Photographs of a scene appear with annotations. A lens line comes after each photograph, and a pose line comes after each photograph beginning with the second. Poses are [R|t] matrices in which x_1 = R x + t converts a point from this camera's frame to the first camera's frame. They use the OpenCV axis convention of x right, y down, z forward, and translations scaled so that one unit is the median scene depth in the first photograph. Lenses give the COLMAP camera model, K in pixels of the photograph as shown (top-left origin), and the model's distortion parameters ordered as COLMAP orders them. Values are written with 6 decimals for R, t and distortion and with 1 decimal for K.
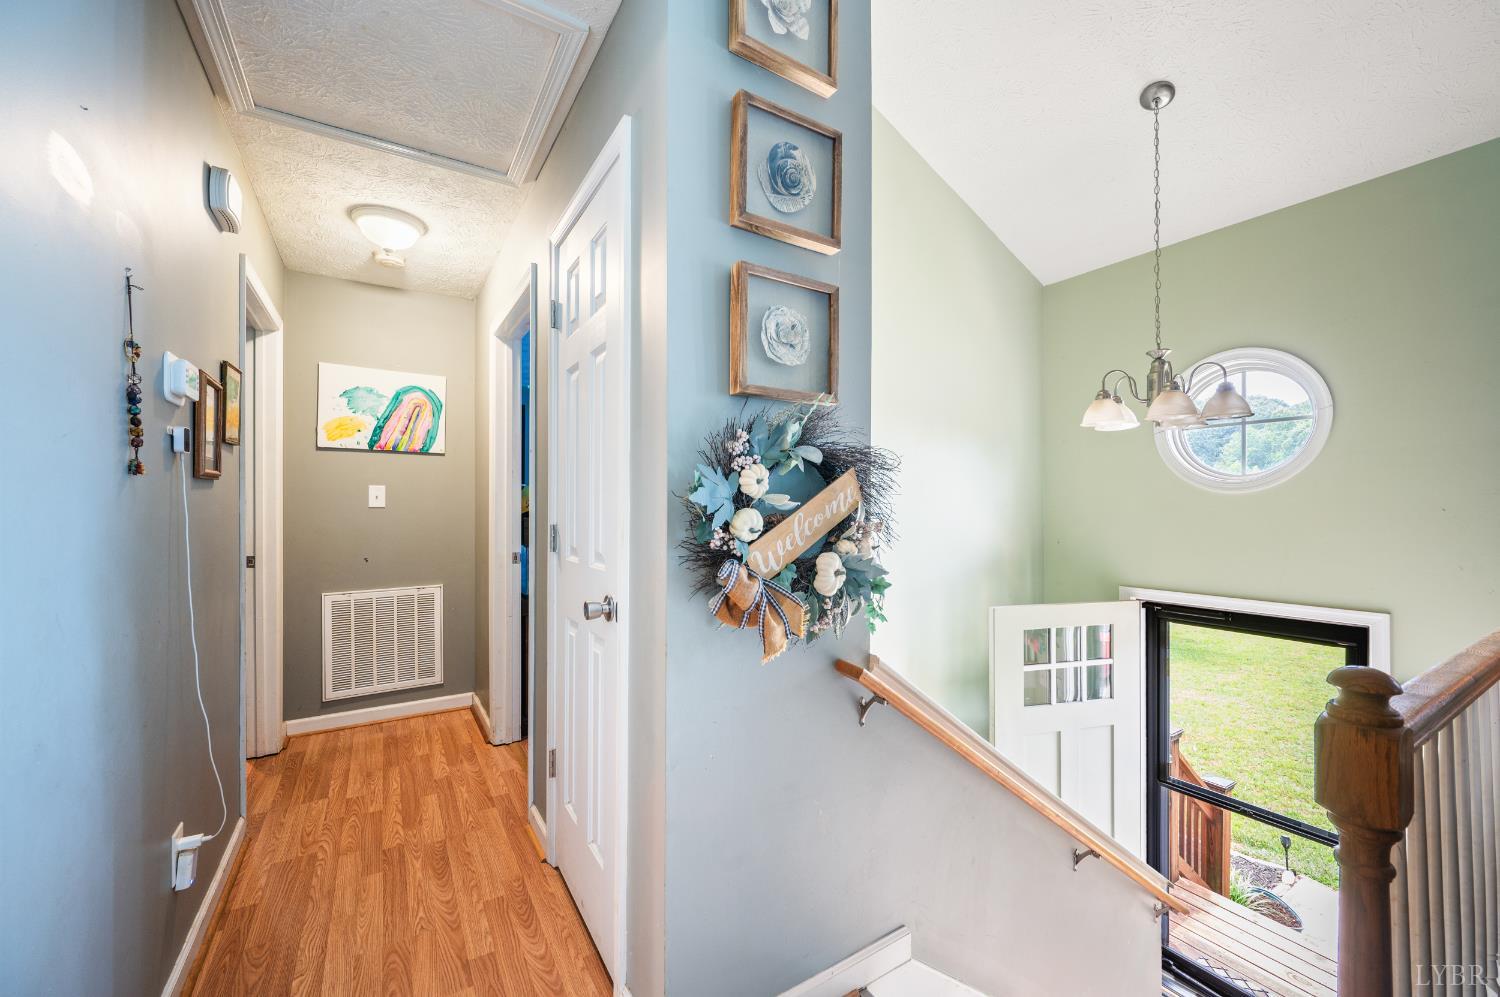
lens RADIAL K [[594.4, 0, 756.0], [0, 594.4, 509.9], [0, 0, 1]] dist [-0.005027, 0.001755]
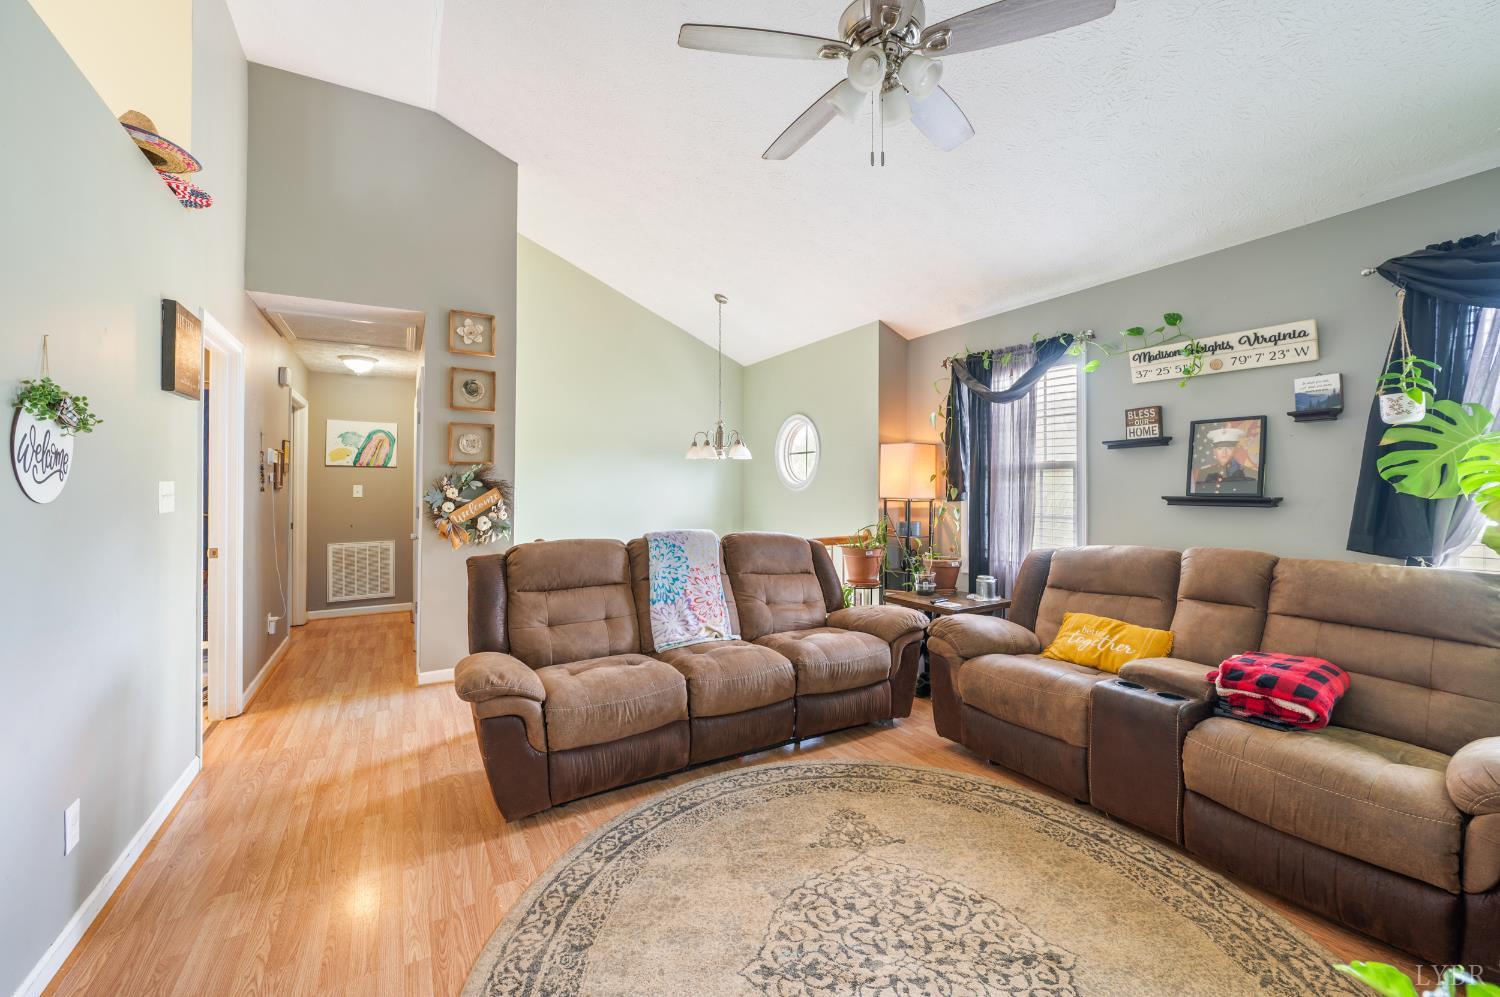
lens RADIAL K [[594.4, 0, 745.2], [0, 594.4, 486.0], [0, 0, 1]] dist [-0.005027, 0.001755]
pose [[0.999196, -0.000334, -0.040078, 0.997338], [-0.000156, 0.999925, -0.012232, -0.028602], [0.040079, 0.012228, 0.999122, -1.236092]]
